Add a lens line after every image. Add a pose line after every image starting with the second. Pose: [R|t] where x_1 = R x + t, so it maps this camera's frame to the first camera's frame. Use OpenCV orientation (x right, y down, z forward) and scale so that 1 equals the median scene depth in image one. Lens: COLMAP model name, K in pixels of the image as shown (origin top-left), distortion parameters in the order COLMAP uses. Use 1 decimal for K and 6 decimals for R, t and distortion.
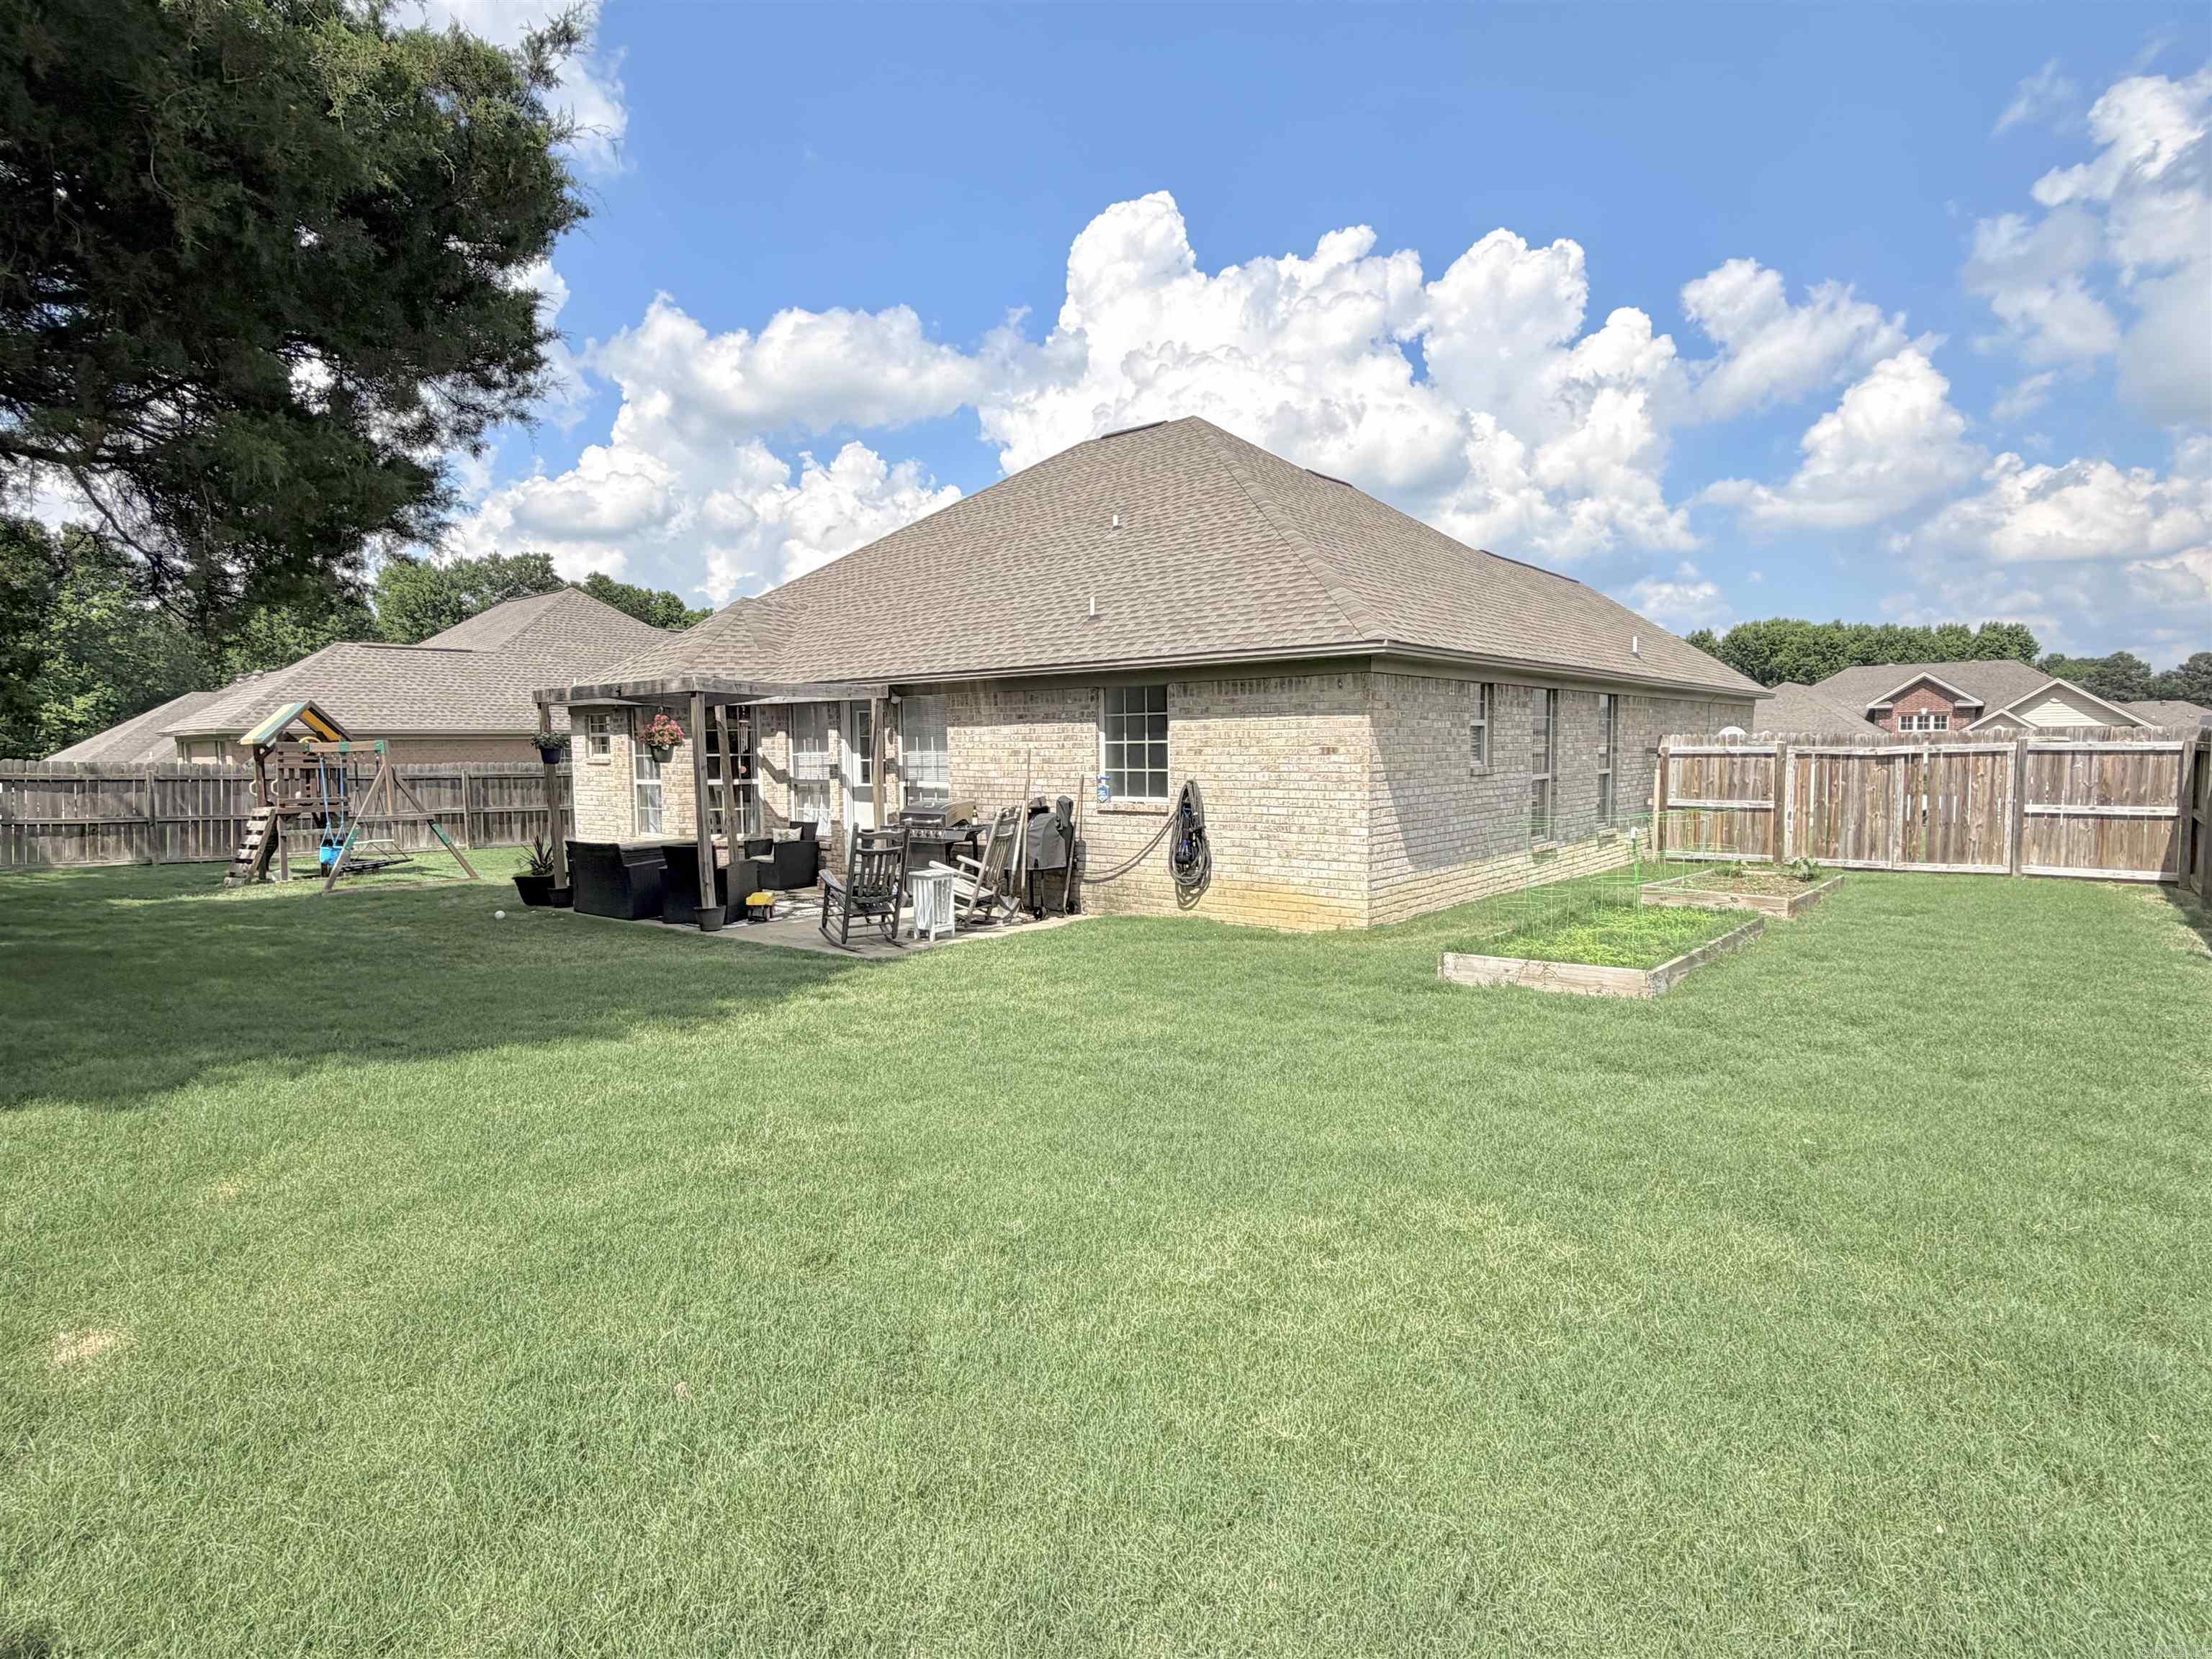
lens RADIAL K [[1173.7, 0, 1104.1], [0, 1173.7, 841.5], [0, 0, 1]] dist [-0.002980, -0.000251]
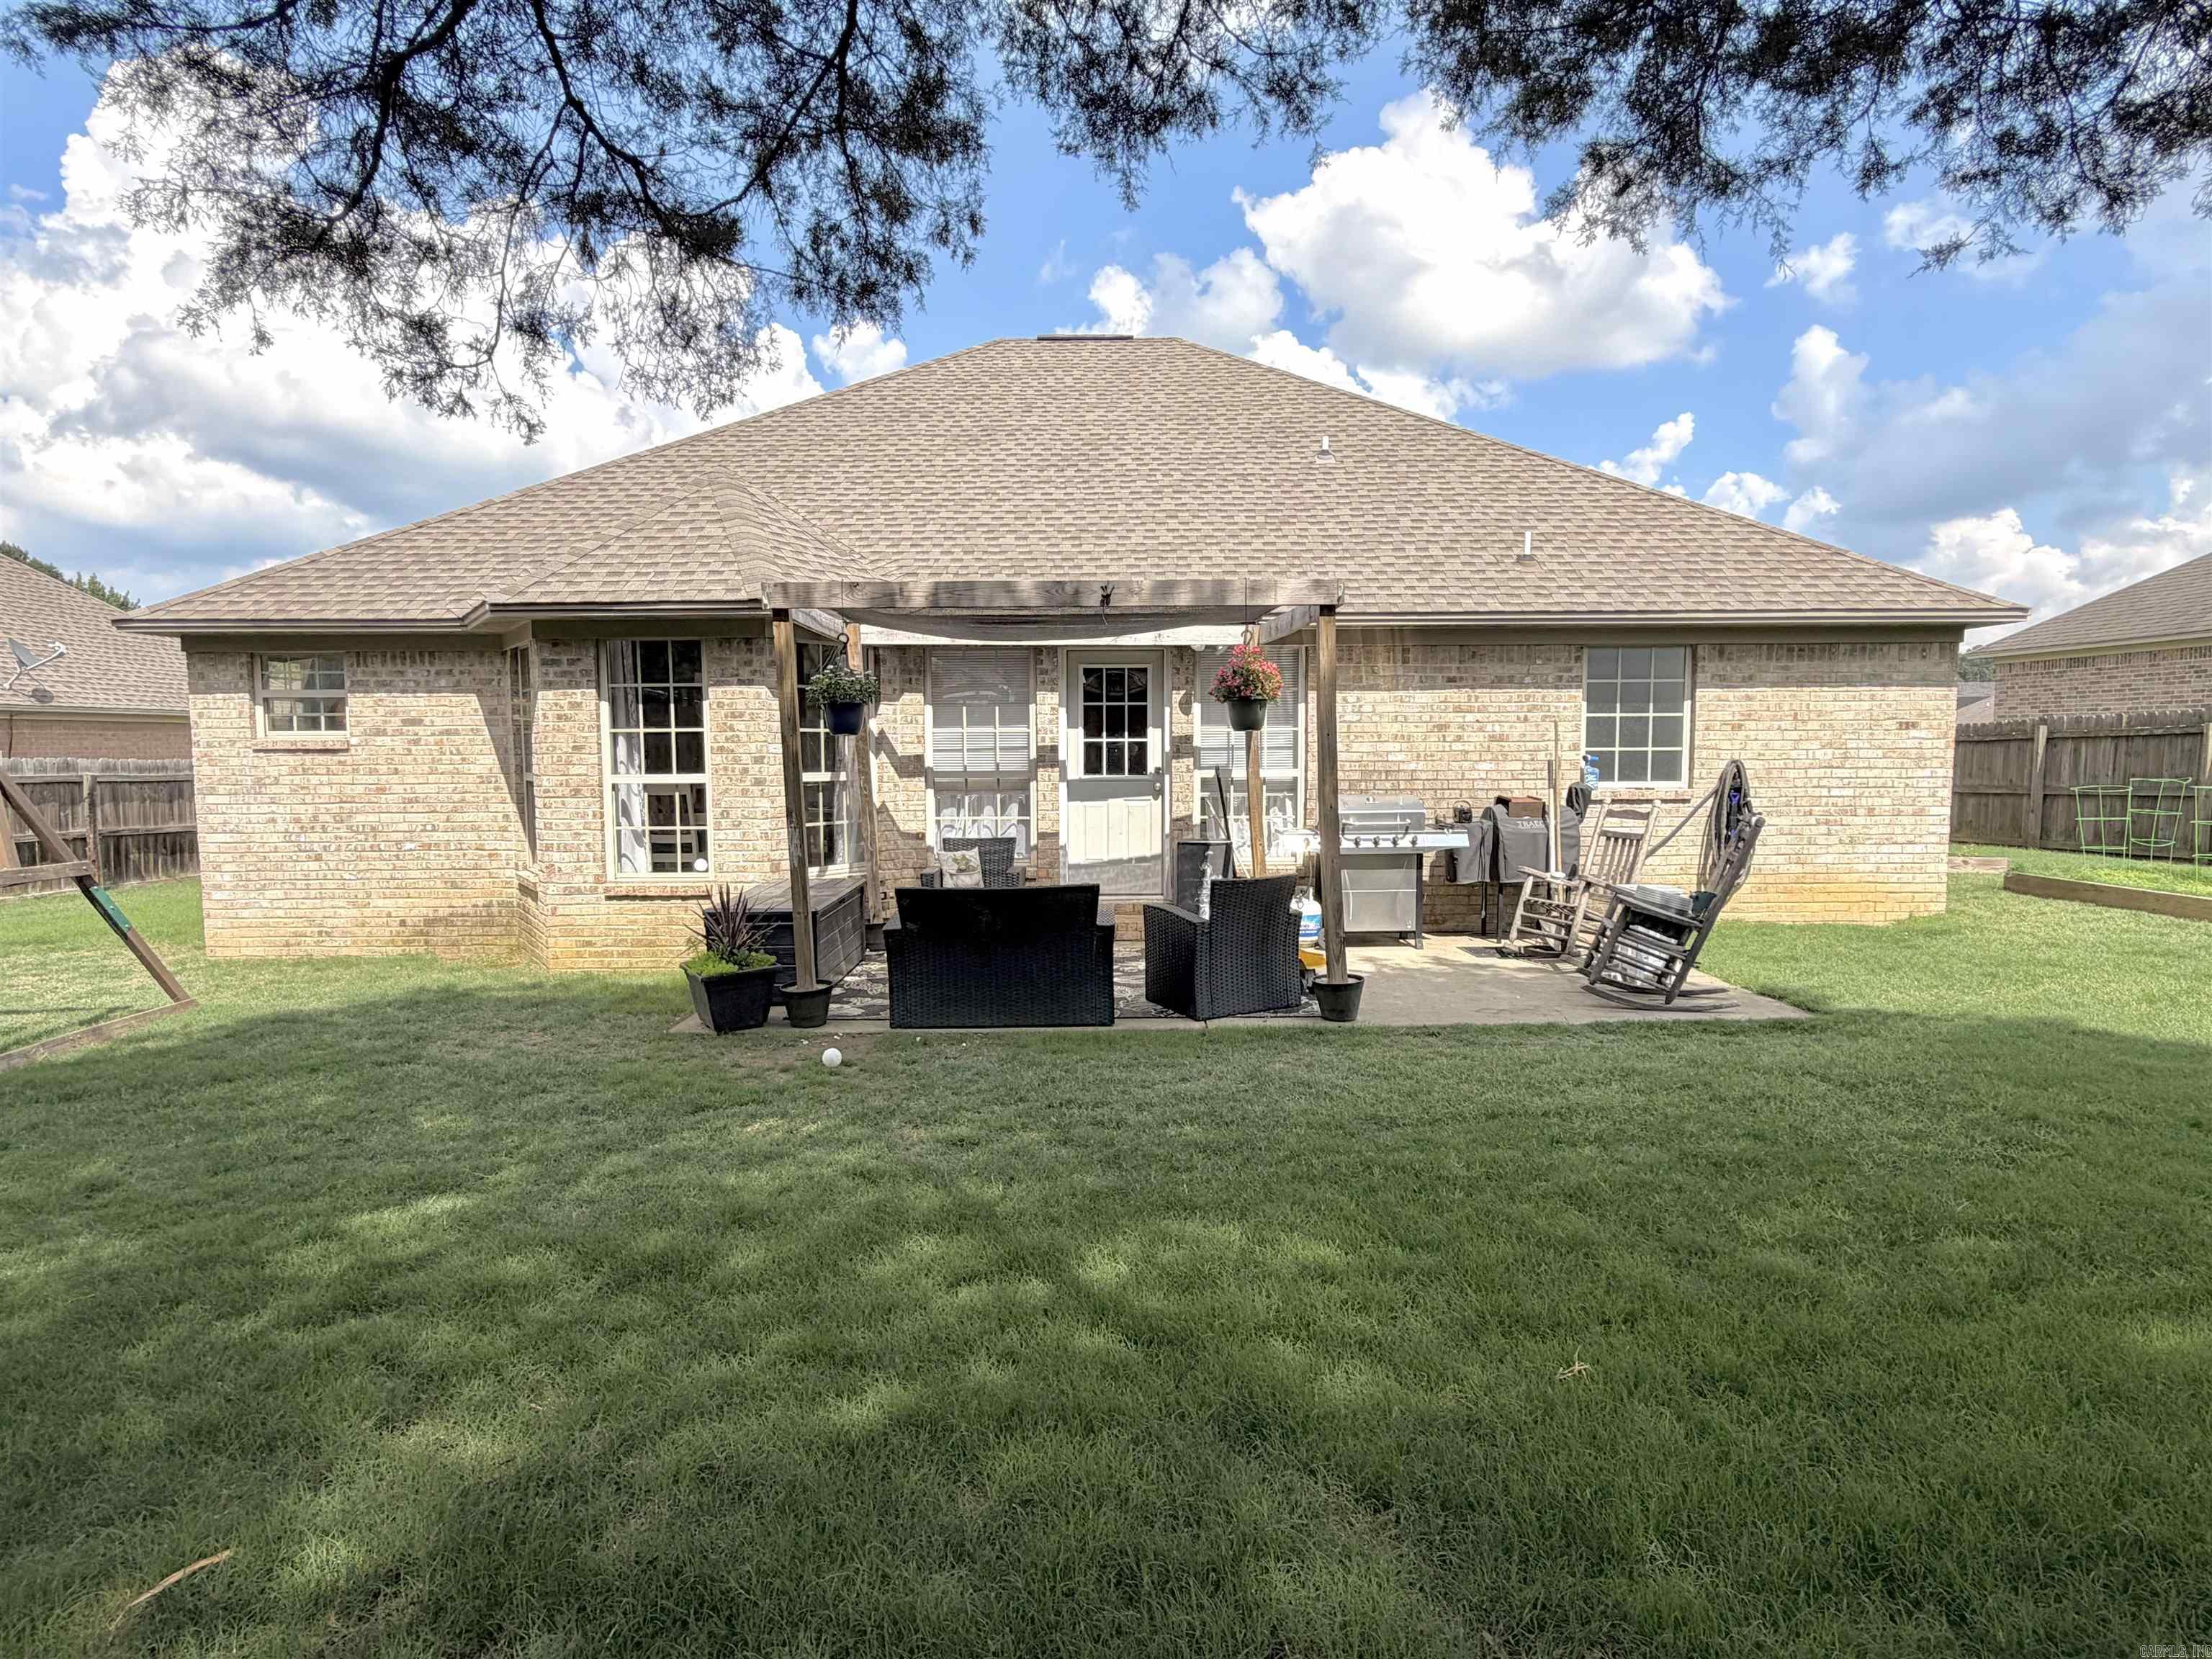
lens RADIAL K [[1173.7, 0, 1105.7], [0, 1173.7, 825.7], [0, 0, 1]] dist [-0.002980, -0.000251]
pose [[0.765423, -0.039768, 0.642298, -0.800425], [0.049365, 0.998776, 0.003011, -0.028758], [-0.641631, 0.029402, 0.766449, 0.625768]]
